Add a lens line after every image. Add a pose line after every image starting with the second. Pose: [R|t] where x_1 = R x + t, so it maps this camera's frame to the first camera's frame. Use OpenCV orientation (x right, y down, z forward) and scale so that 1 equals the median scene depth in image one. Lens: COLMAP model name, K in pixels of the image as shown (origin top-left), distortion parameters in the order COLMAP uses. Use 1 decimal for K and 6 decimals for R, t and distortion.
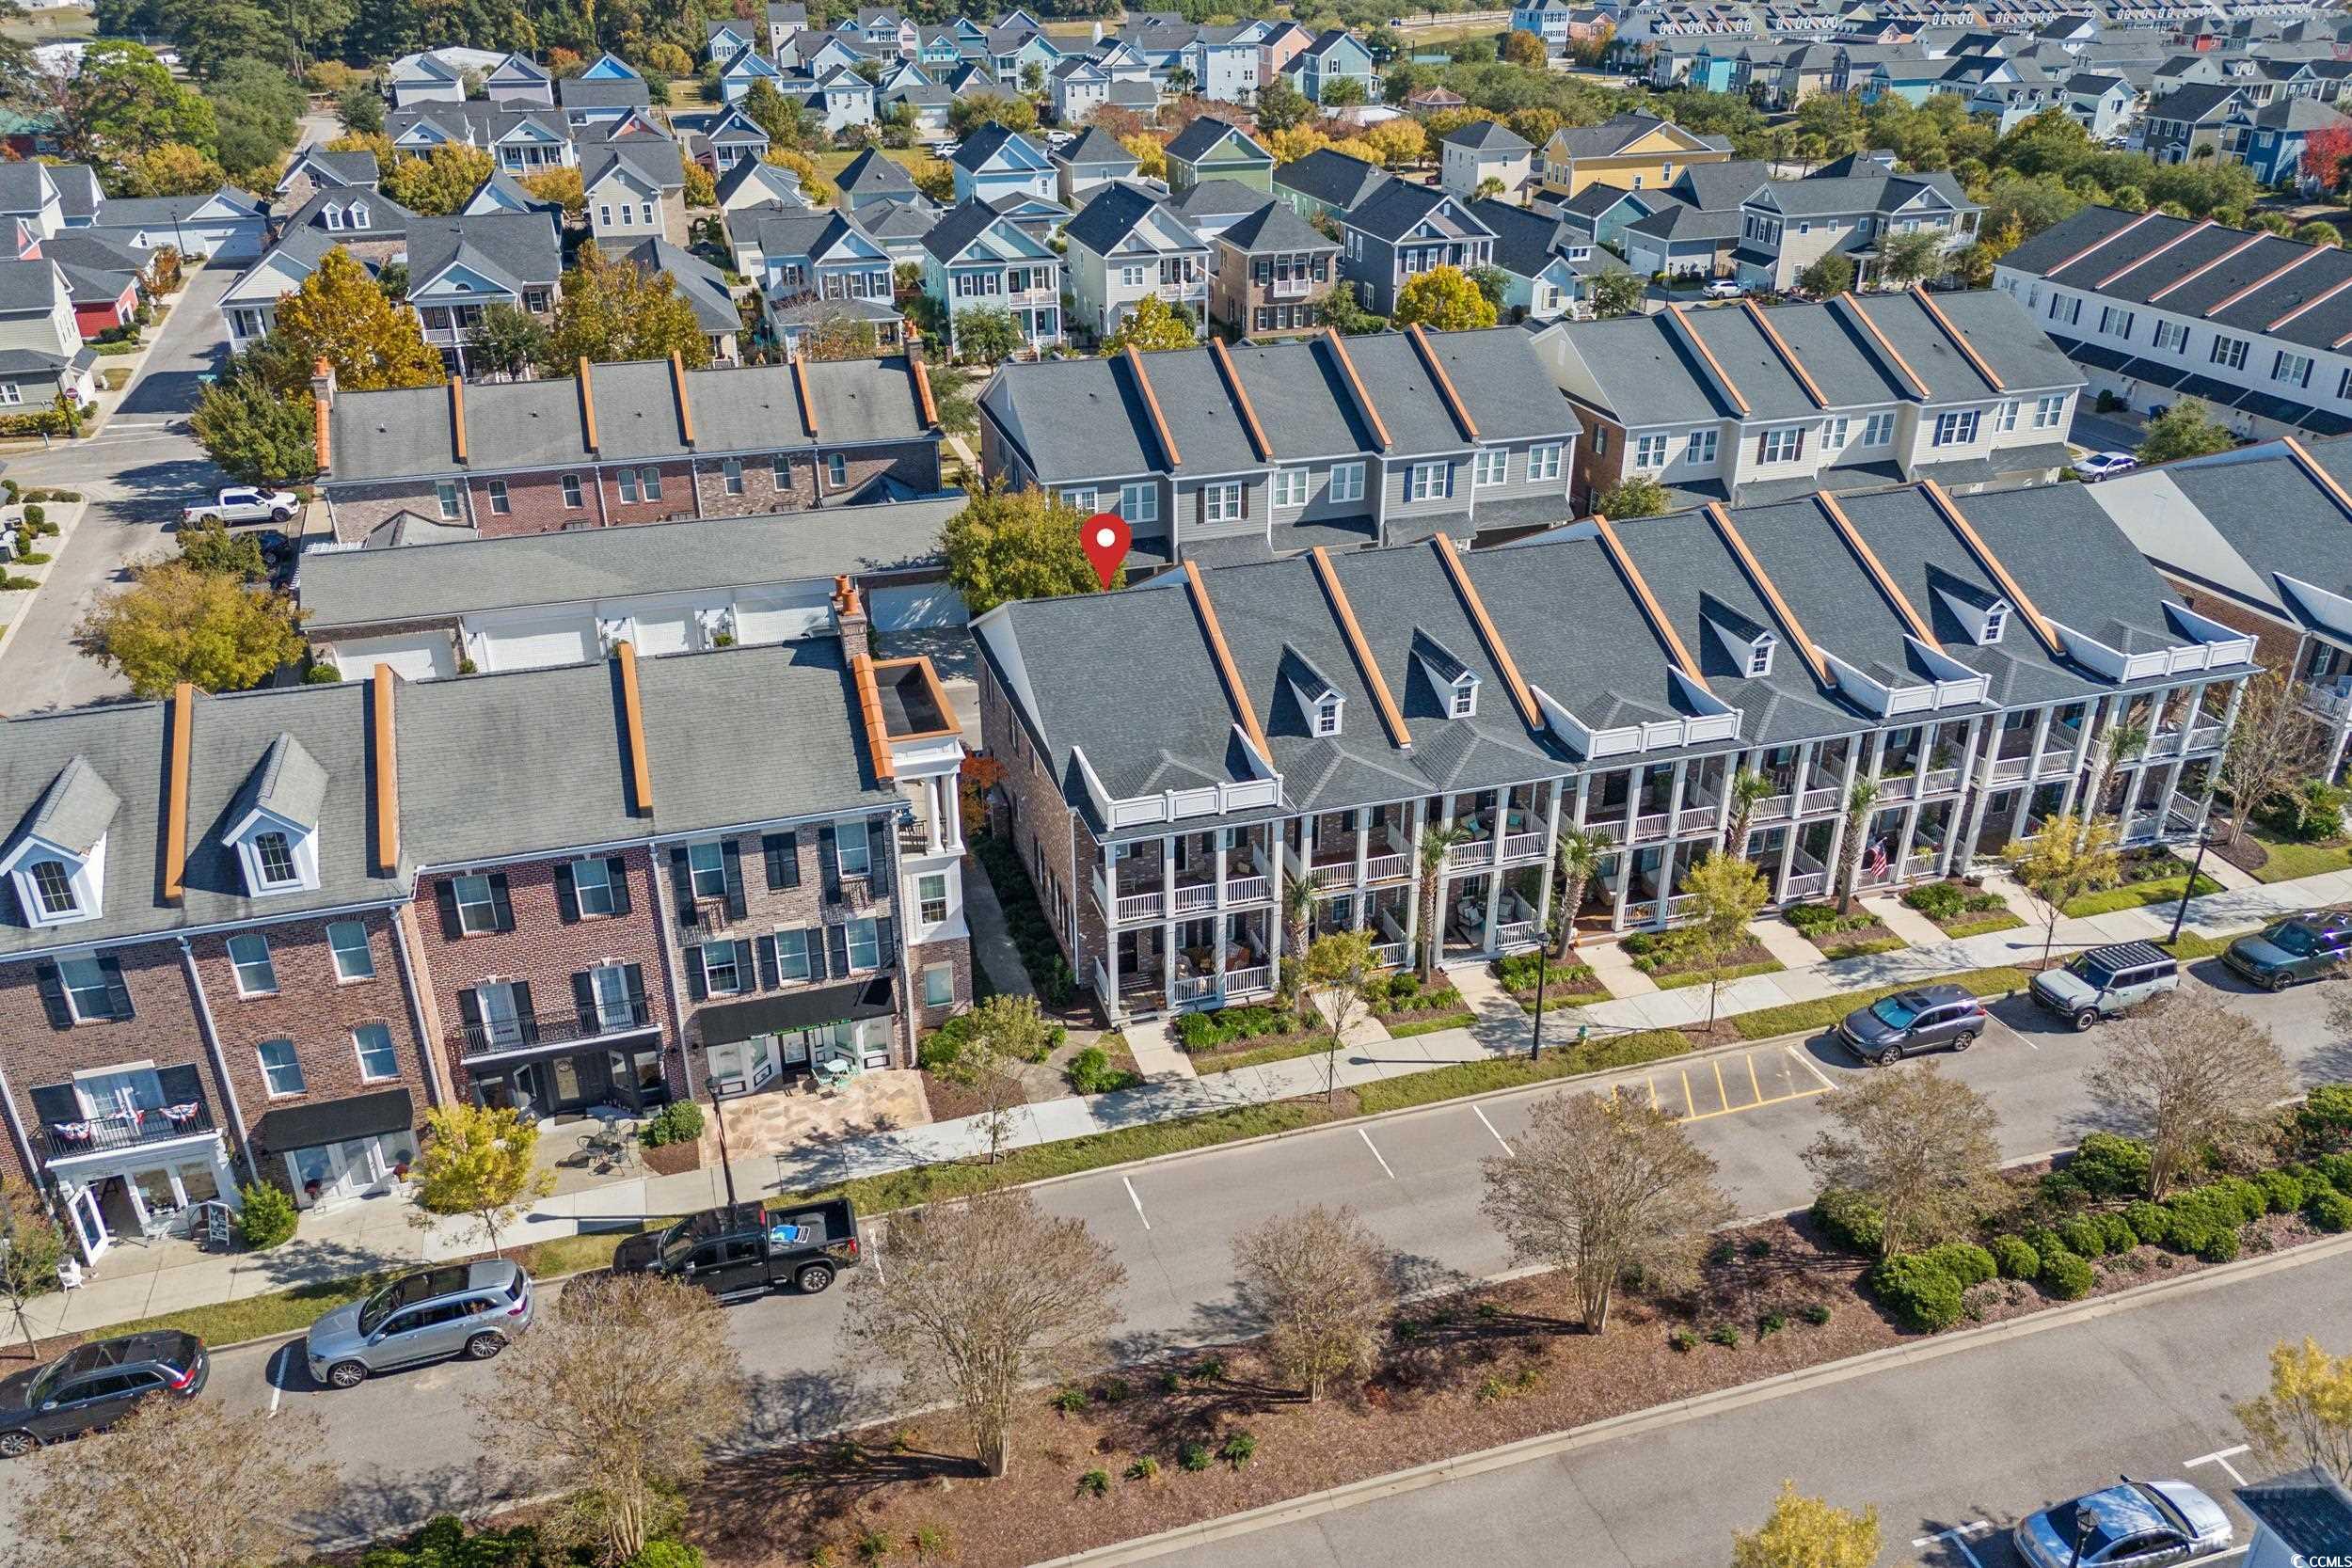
lens RADIAL K [[1700.6, 0, 1176.0], [0, 1700.6, 784.0], [0, 0, 1]] dist [0.045744, -0.049429]
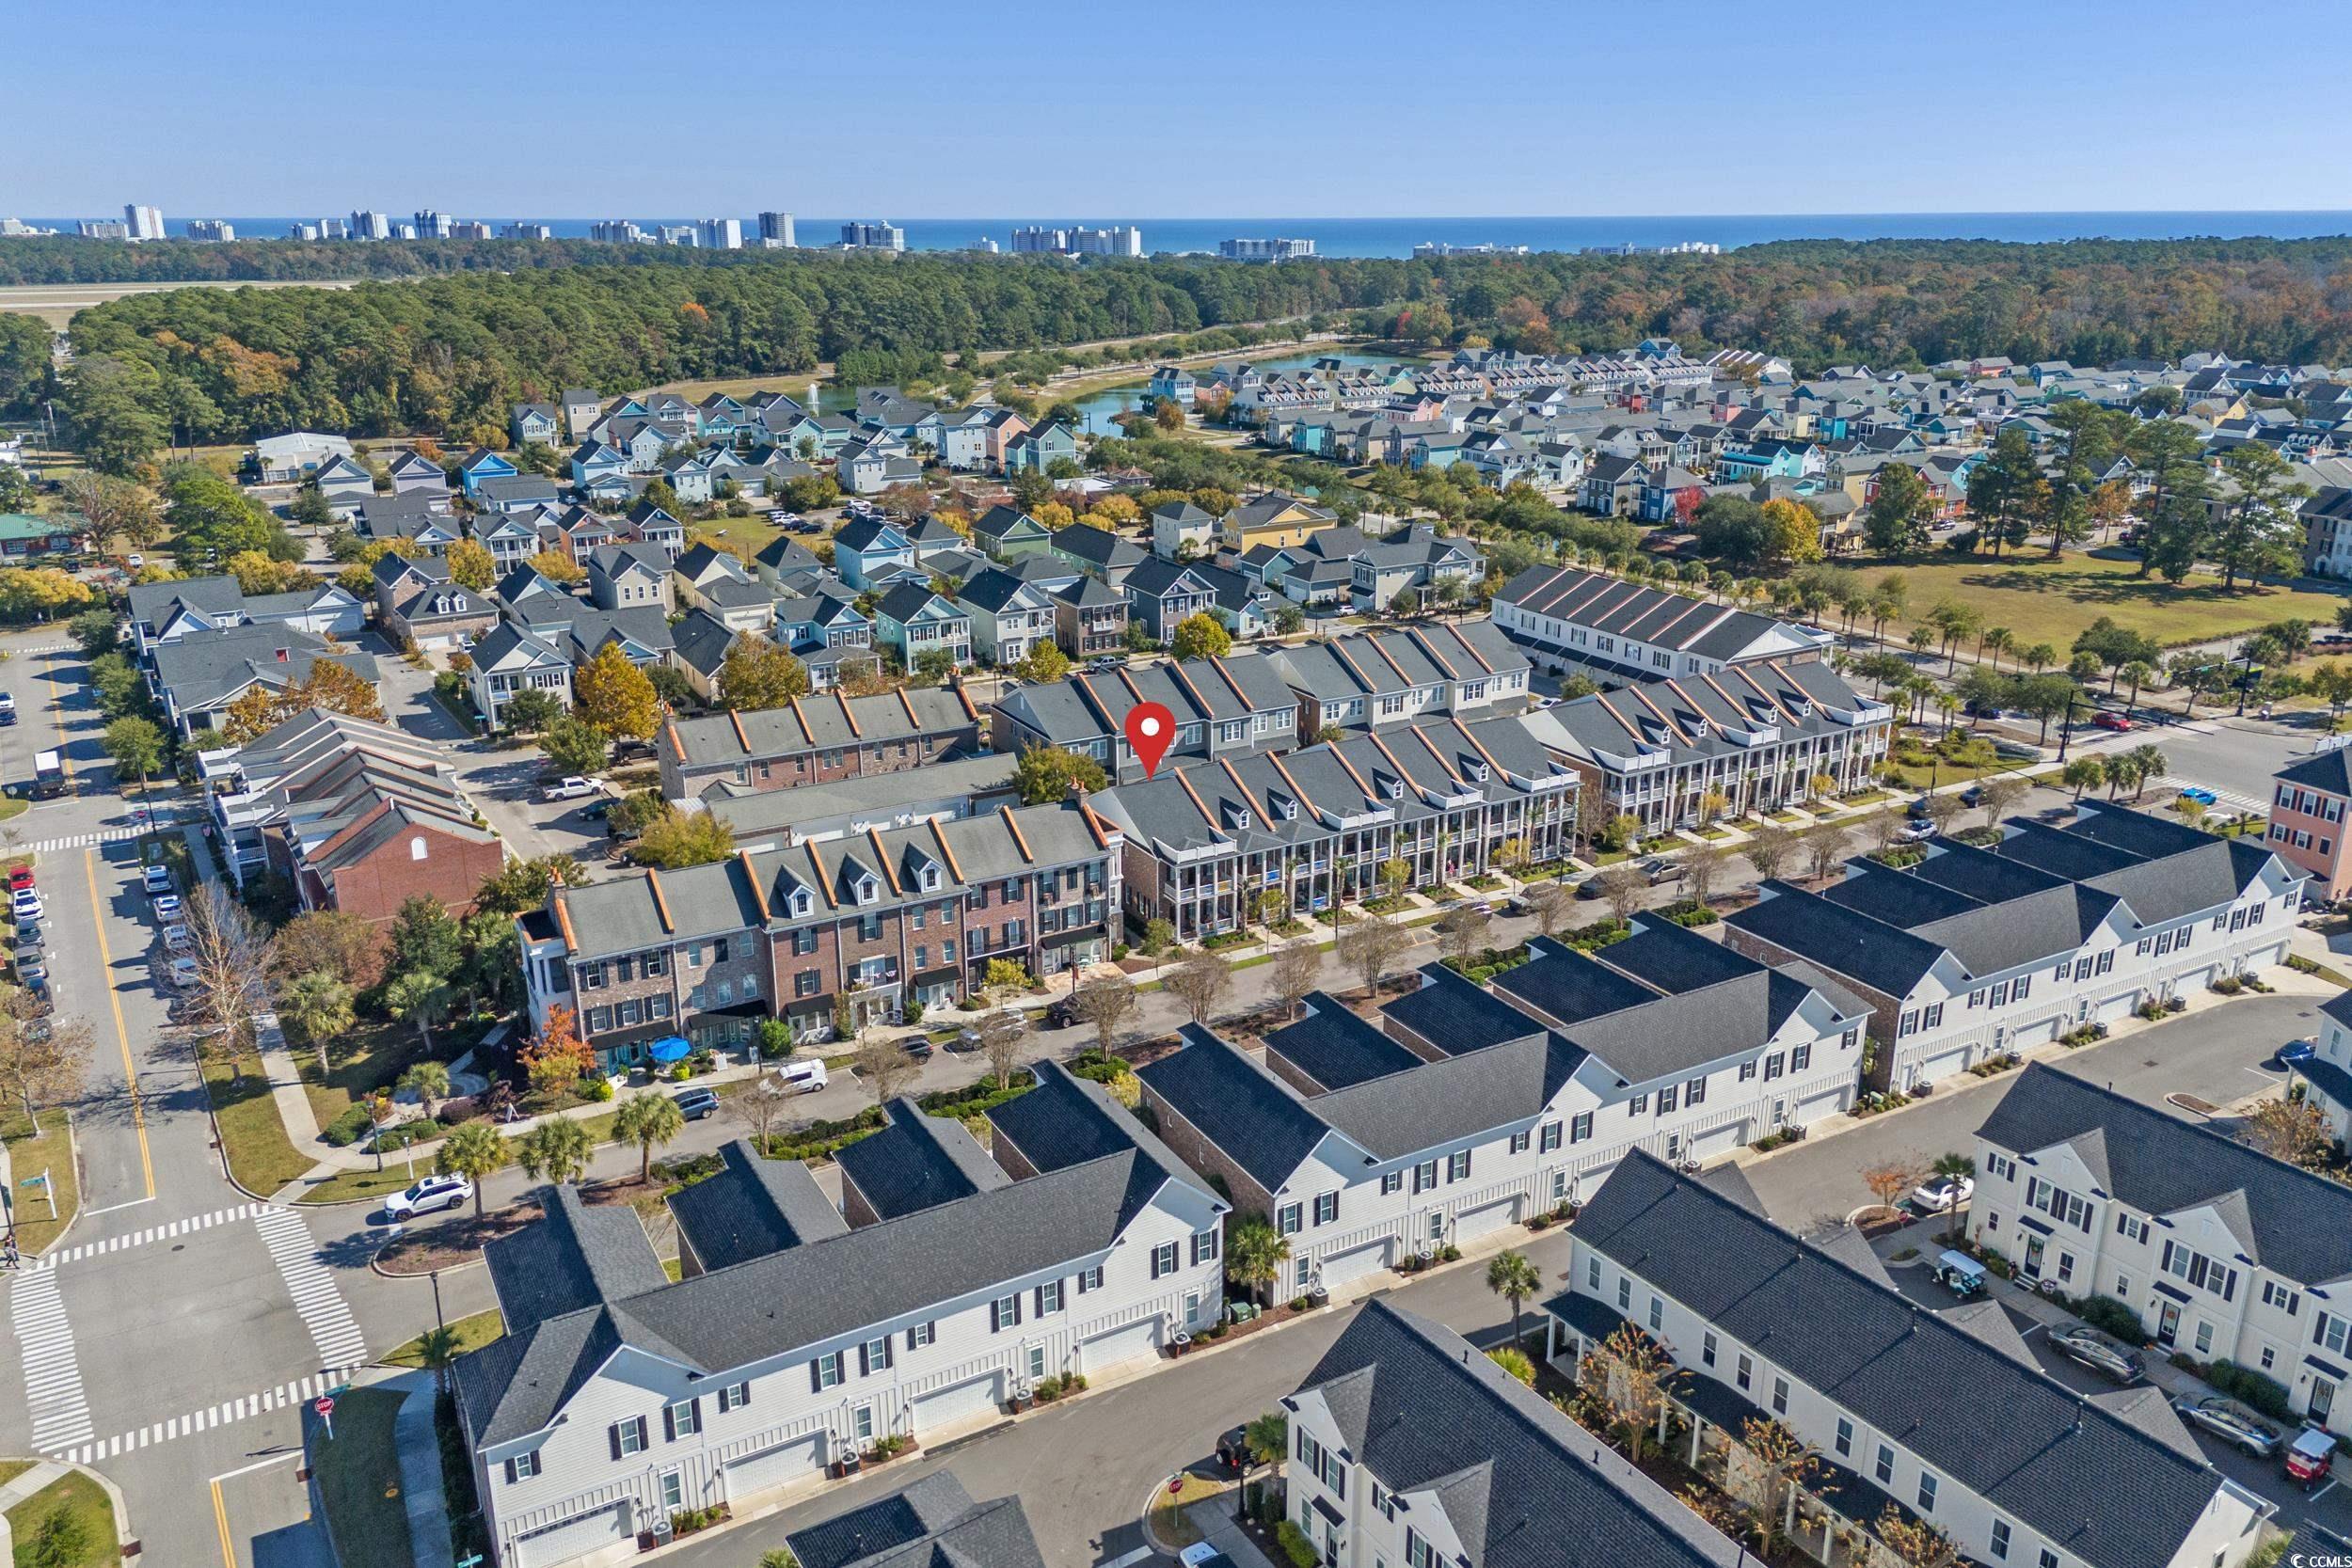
lens RADIAL K [[1700.6, 0, 1176.0], [0, 1700.6, 784.0], [0, 0, 1]] dist [0.045744, -0.049429]
pose [[0.975680, -0.066757, 0.208786, -0.326106], [0.097587, 0.985183, -0.141036, 0.154546], [-0.196278, 0.157981, 0.967738, -0.889816]]
